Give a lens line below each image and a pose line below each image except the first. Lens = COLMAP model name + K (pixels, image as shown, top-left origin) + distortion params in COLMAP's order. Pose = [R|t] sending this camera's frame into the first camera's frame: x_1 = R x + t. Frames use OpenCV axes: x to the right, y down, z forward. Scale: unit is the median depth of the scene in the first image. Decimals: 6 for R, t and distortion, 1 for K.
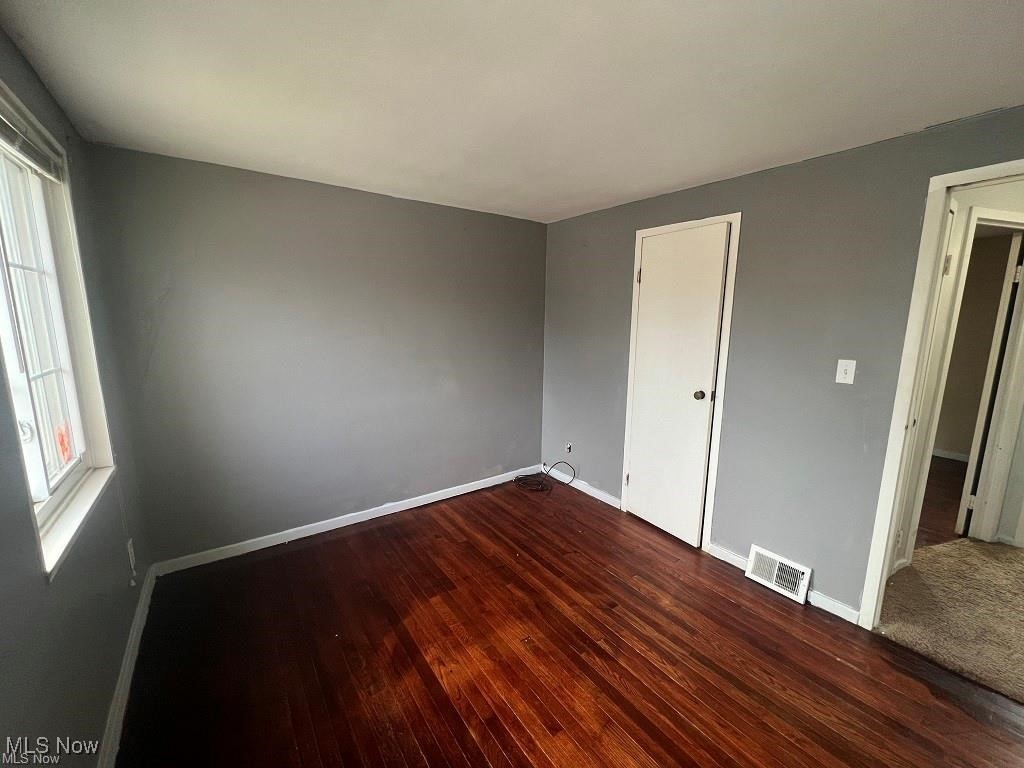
lens RADIAL K [[411.8, 0, 508.5], [0, 411.8, 381.3], [0, 0, 1]] dist [-0.000050, 0.000079]
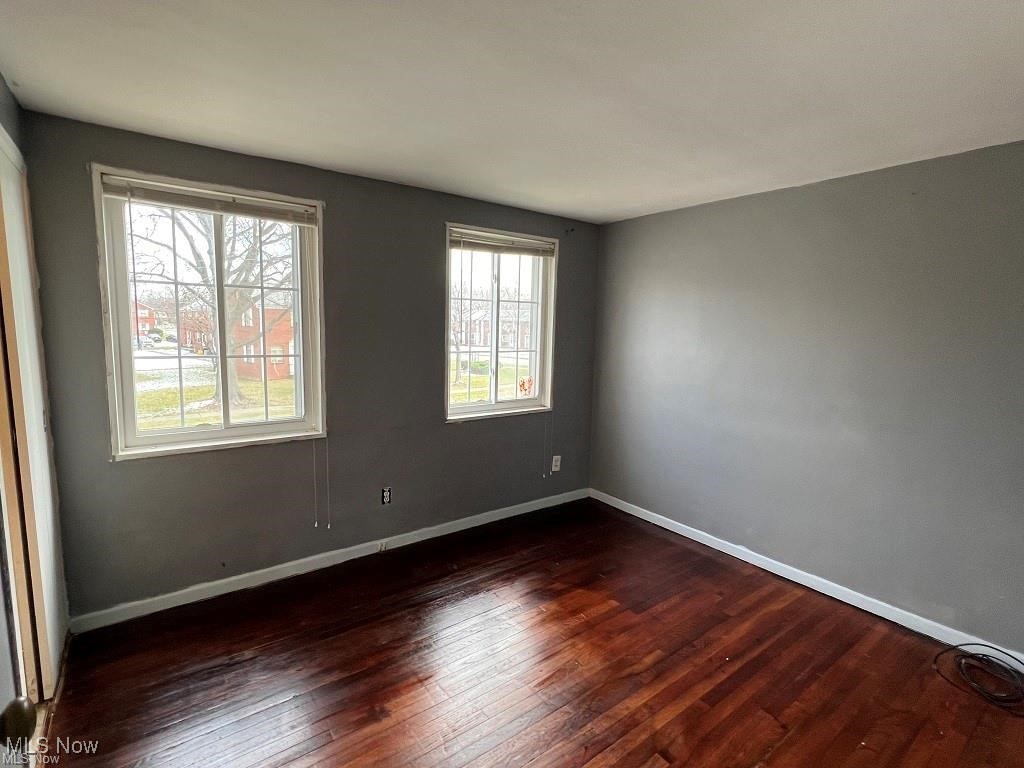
lens RADIAL K [[477.8, 0, 510.0], [0, 477.8, 385.5], [0, 0, 1]] dist [0.000982, 0.000057]
pose [[0.028679, 0.117040, -0.992713, 0.717263], [-0.185371, 0.976518, 0.109776, -0.056270], [0.982250, 0.180872, 0.049701, 0.466248]]
